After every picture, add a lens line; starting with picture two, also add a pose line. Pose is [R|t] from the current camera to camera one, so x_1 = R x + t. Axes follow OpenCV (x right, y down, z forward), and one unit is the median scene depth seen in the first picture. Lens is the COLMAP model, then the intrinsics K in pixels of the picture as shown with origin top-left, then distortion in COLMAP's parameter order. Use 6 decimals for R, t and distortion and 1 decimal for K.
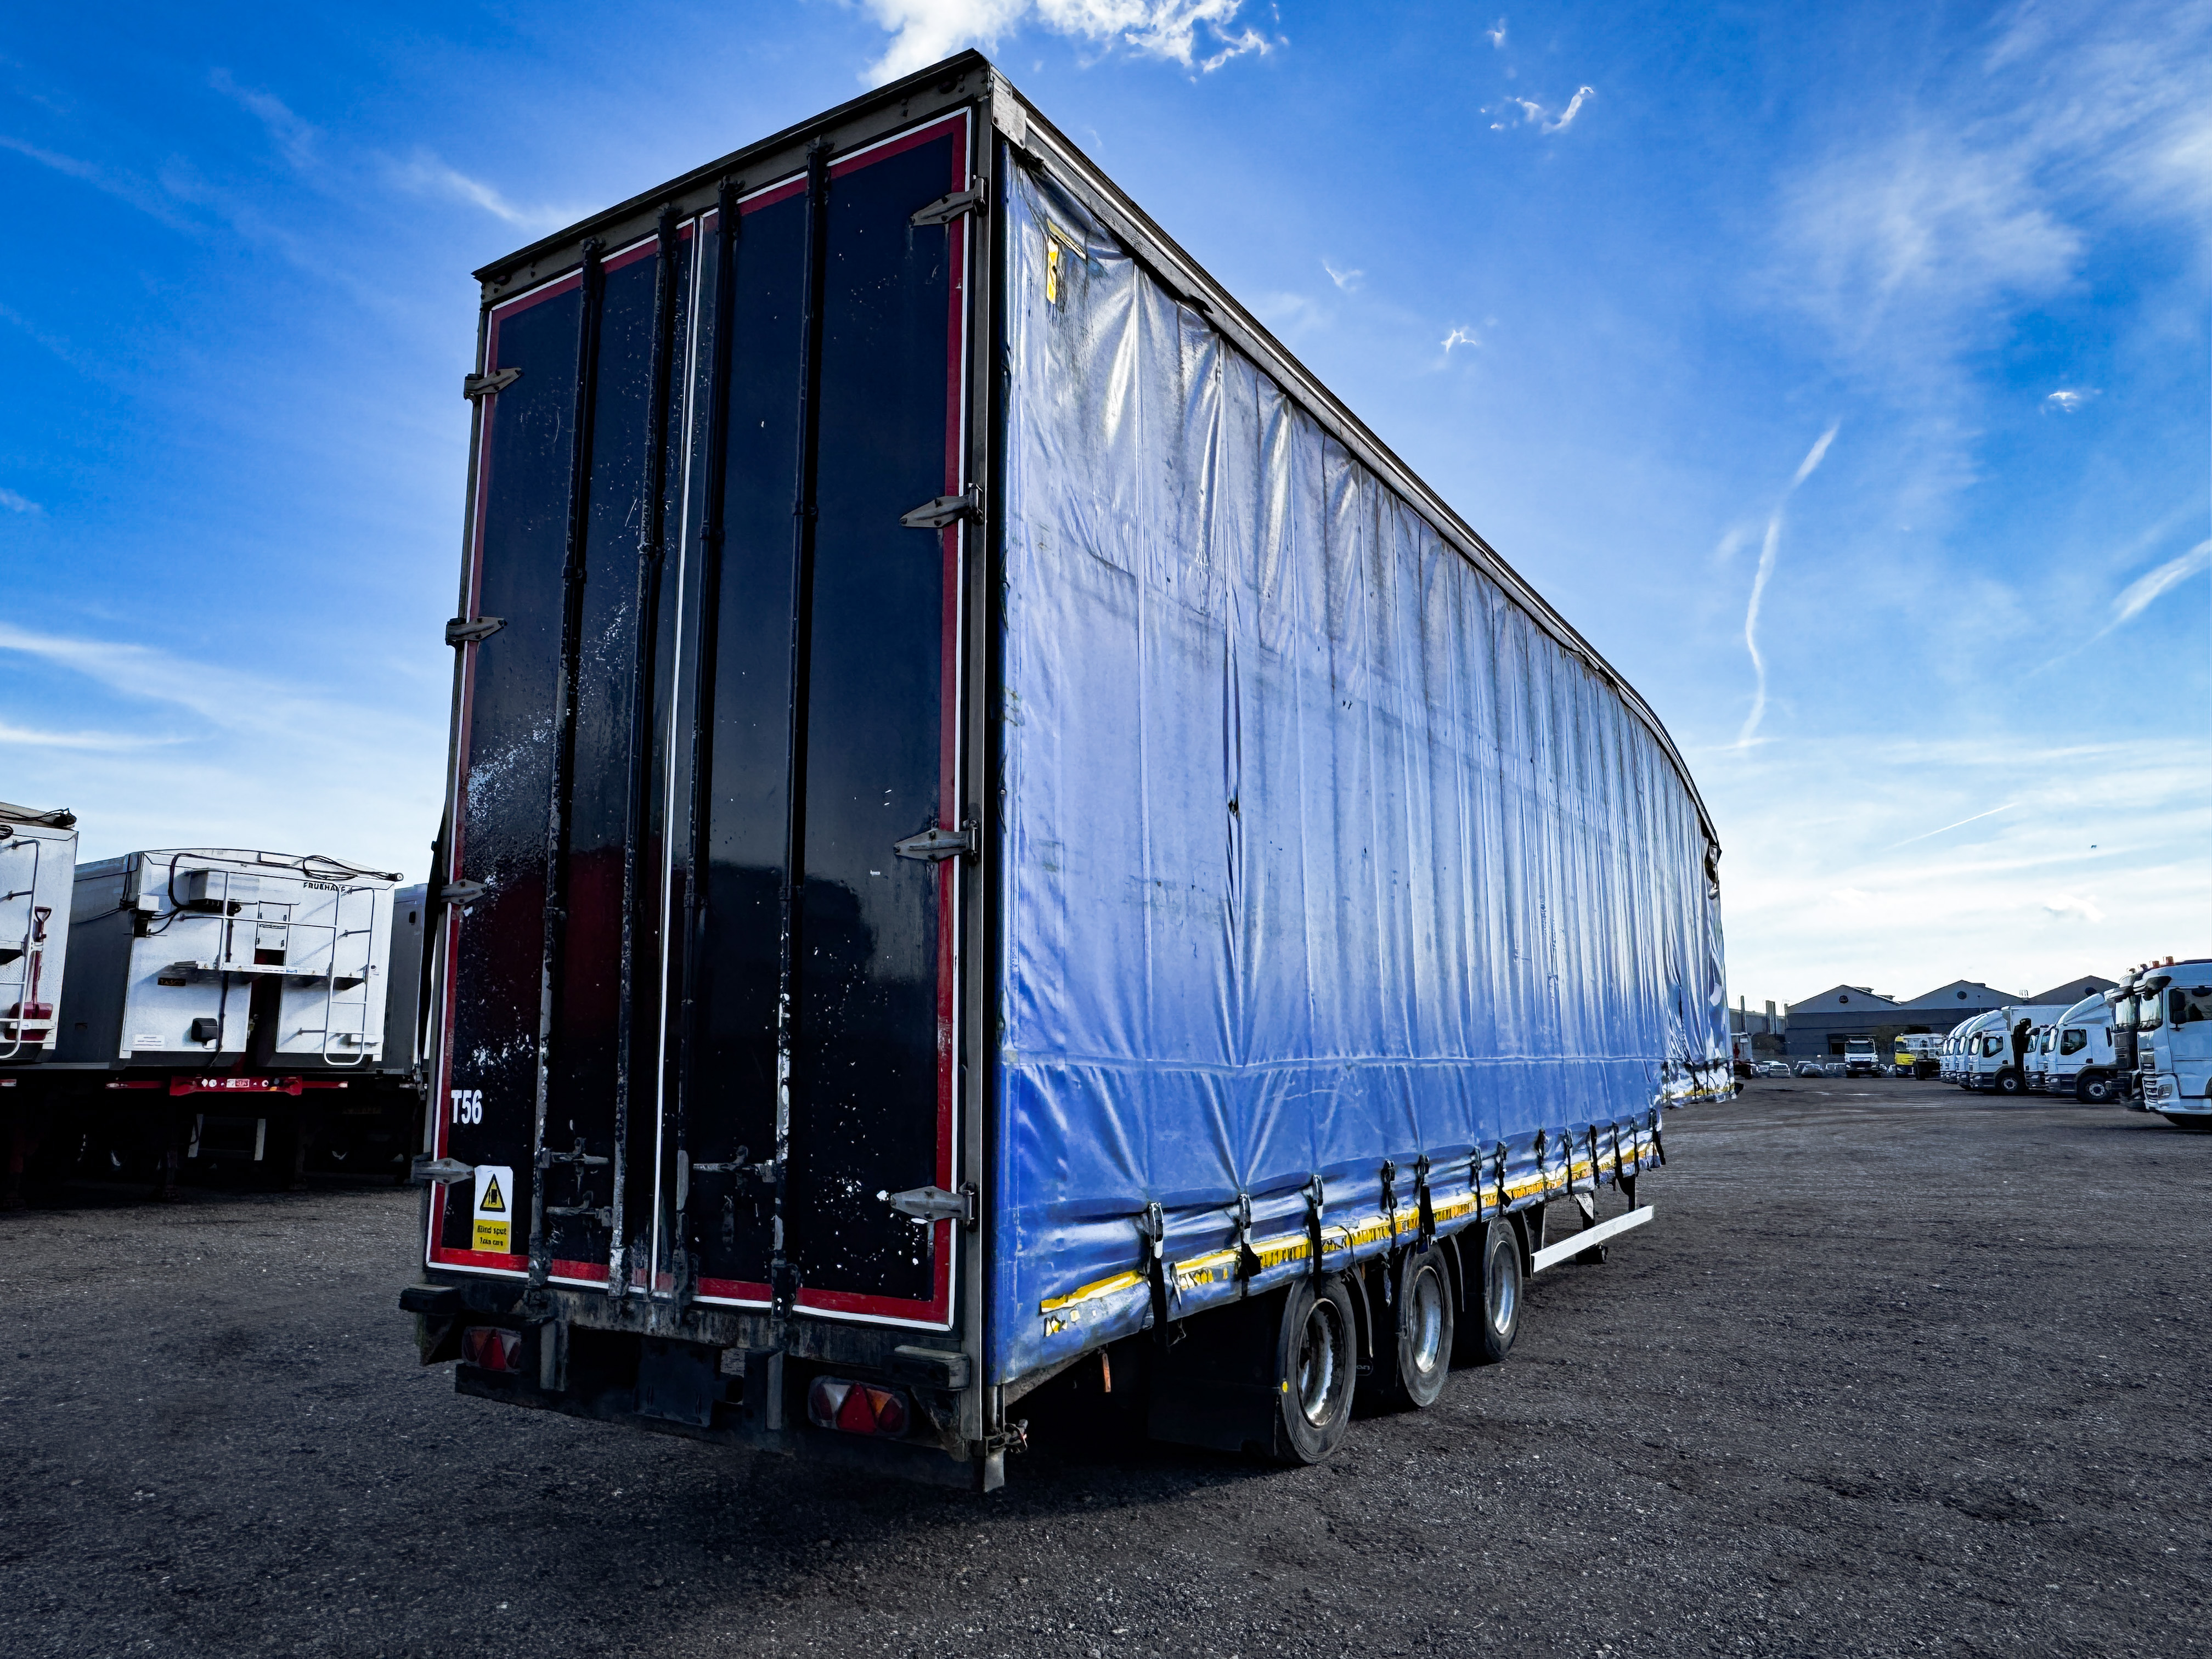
lens RADIAL K [[1474.9, 0, 1106.0], [0, 1474.9, 829.5], [0, 0, 1]] dist [-0.054156, 0.002810]
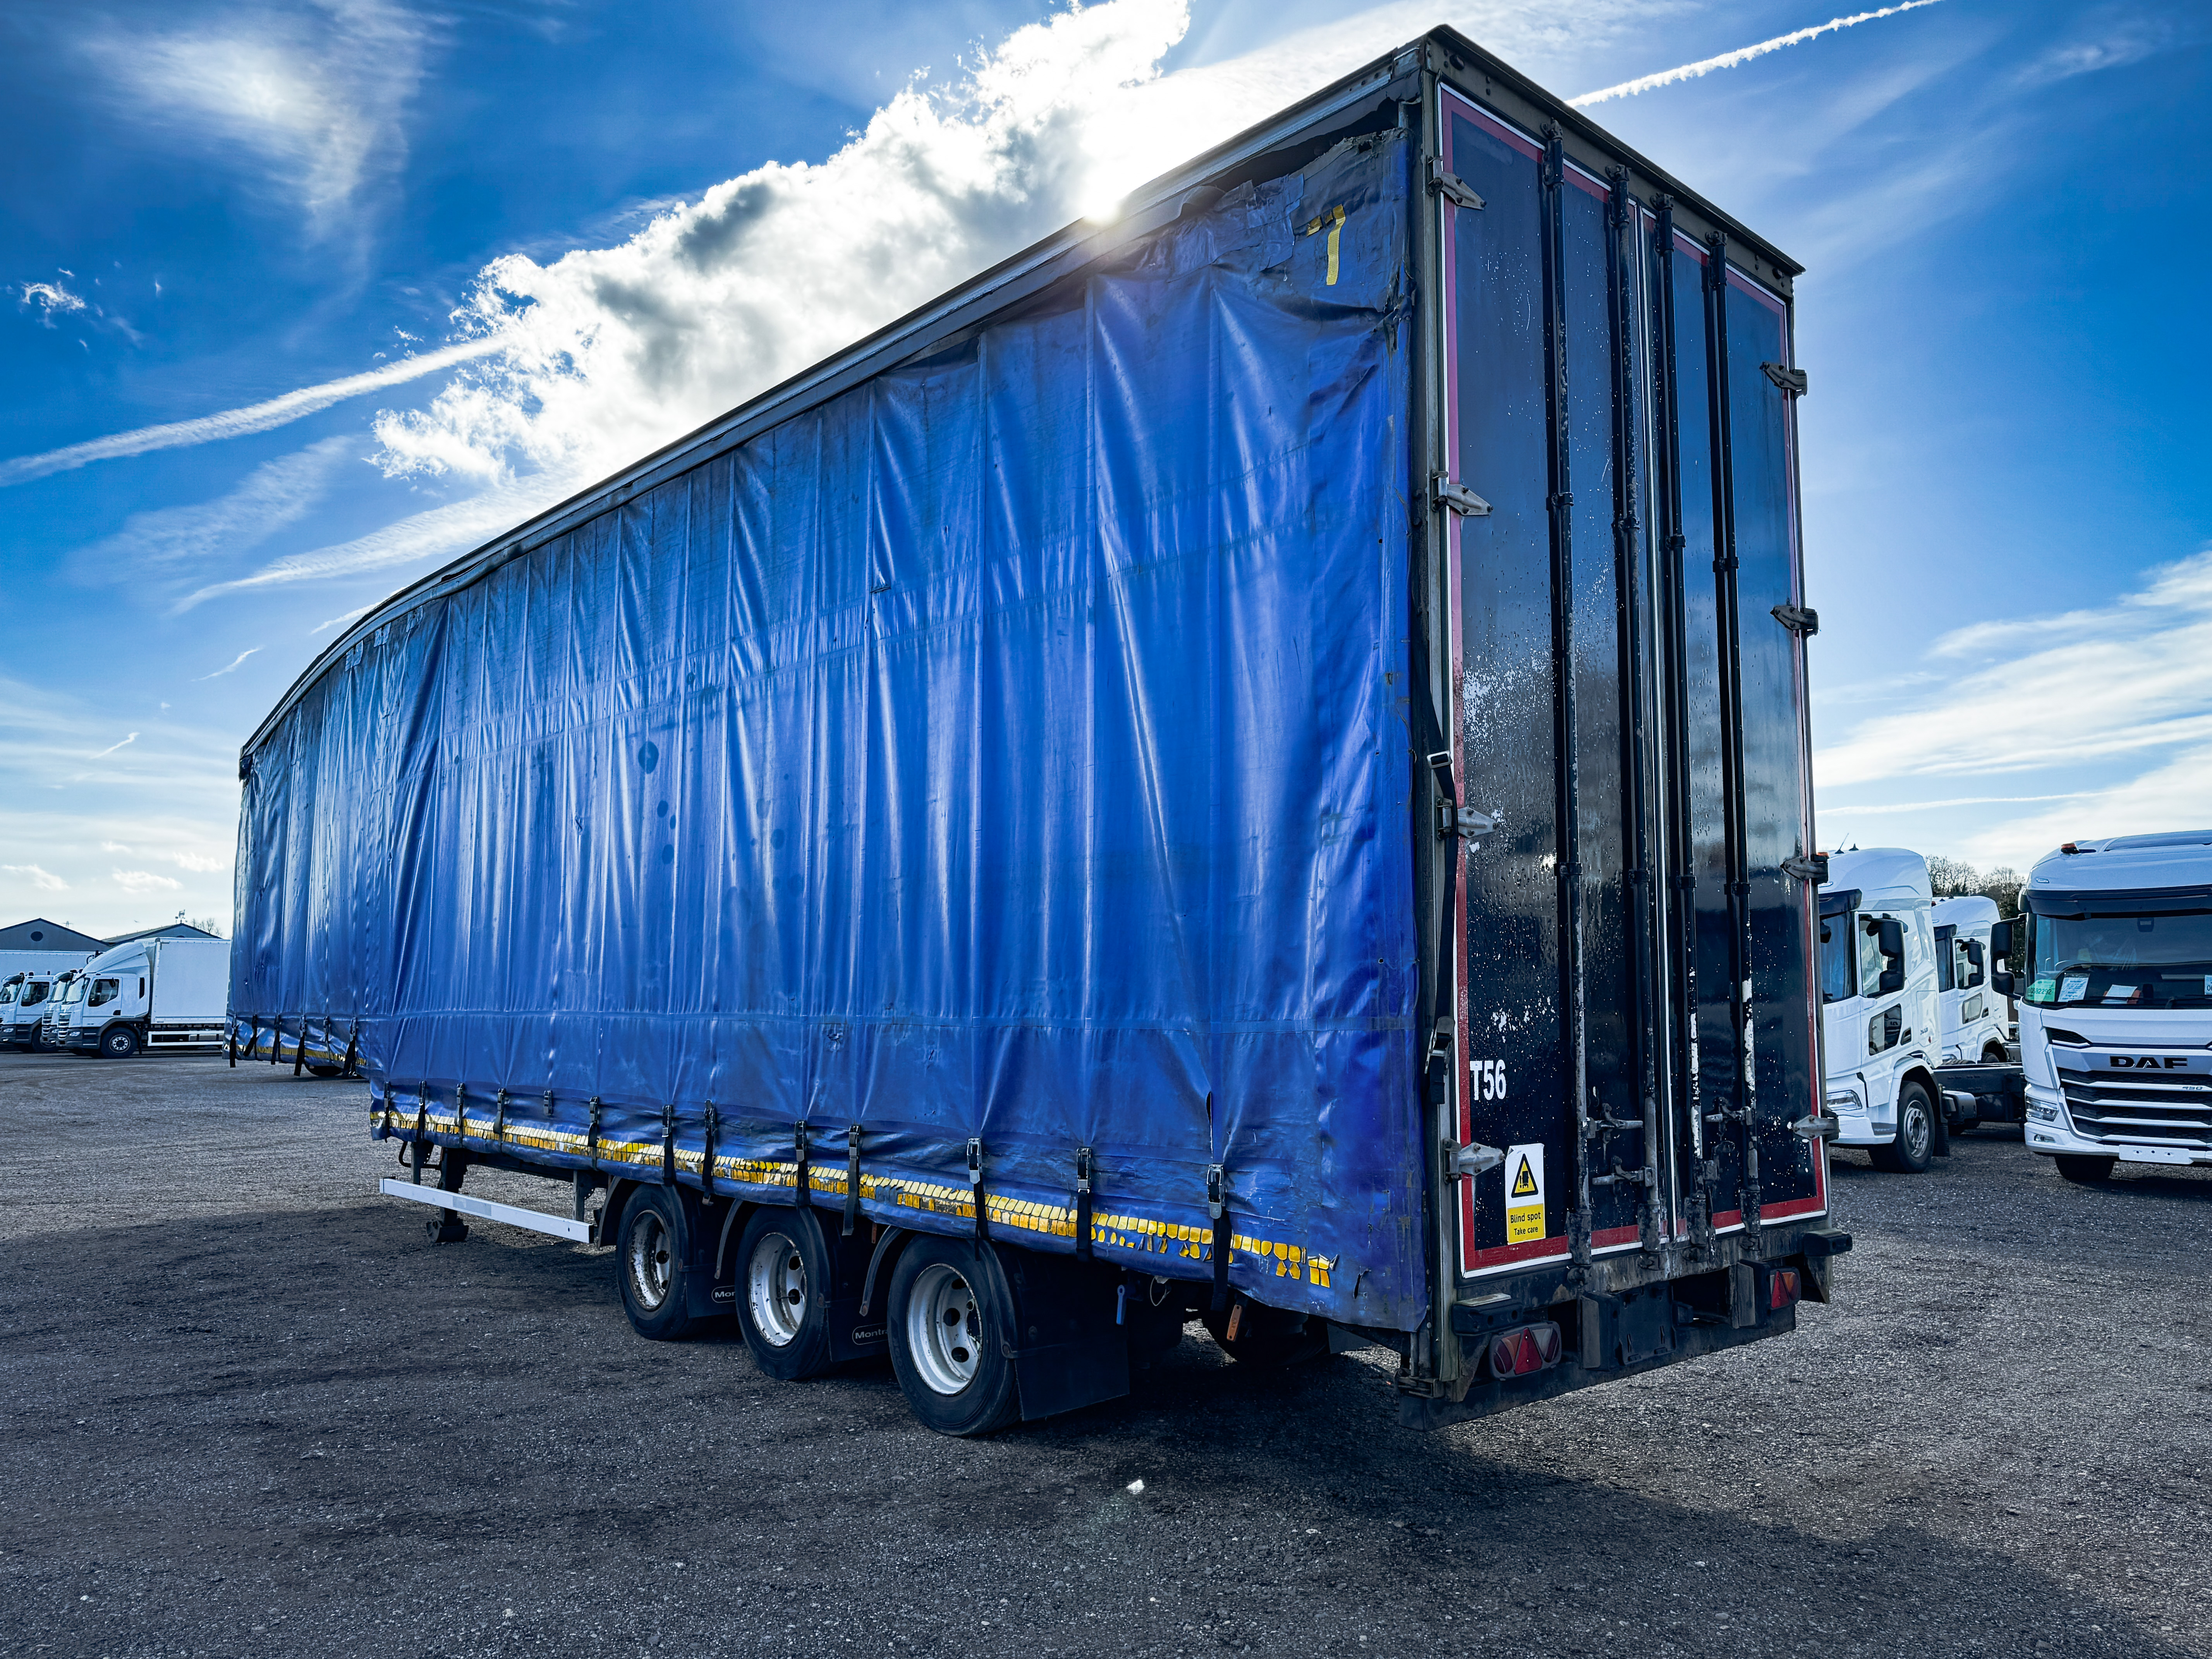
lens RADIAL K [[1572.1, 0, 1113.0], [0, 1572.1, 837.5], [0, 0, 1]] dist [0.008978, 0.004705]
pose [[0.291564, 0.109117, 0.950307, -1.450193], [-0.156782, 0.985488, -0.065055, 0.152053], [-0.943615, -0.130023, 0.304441, 0.990564]]
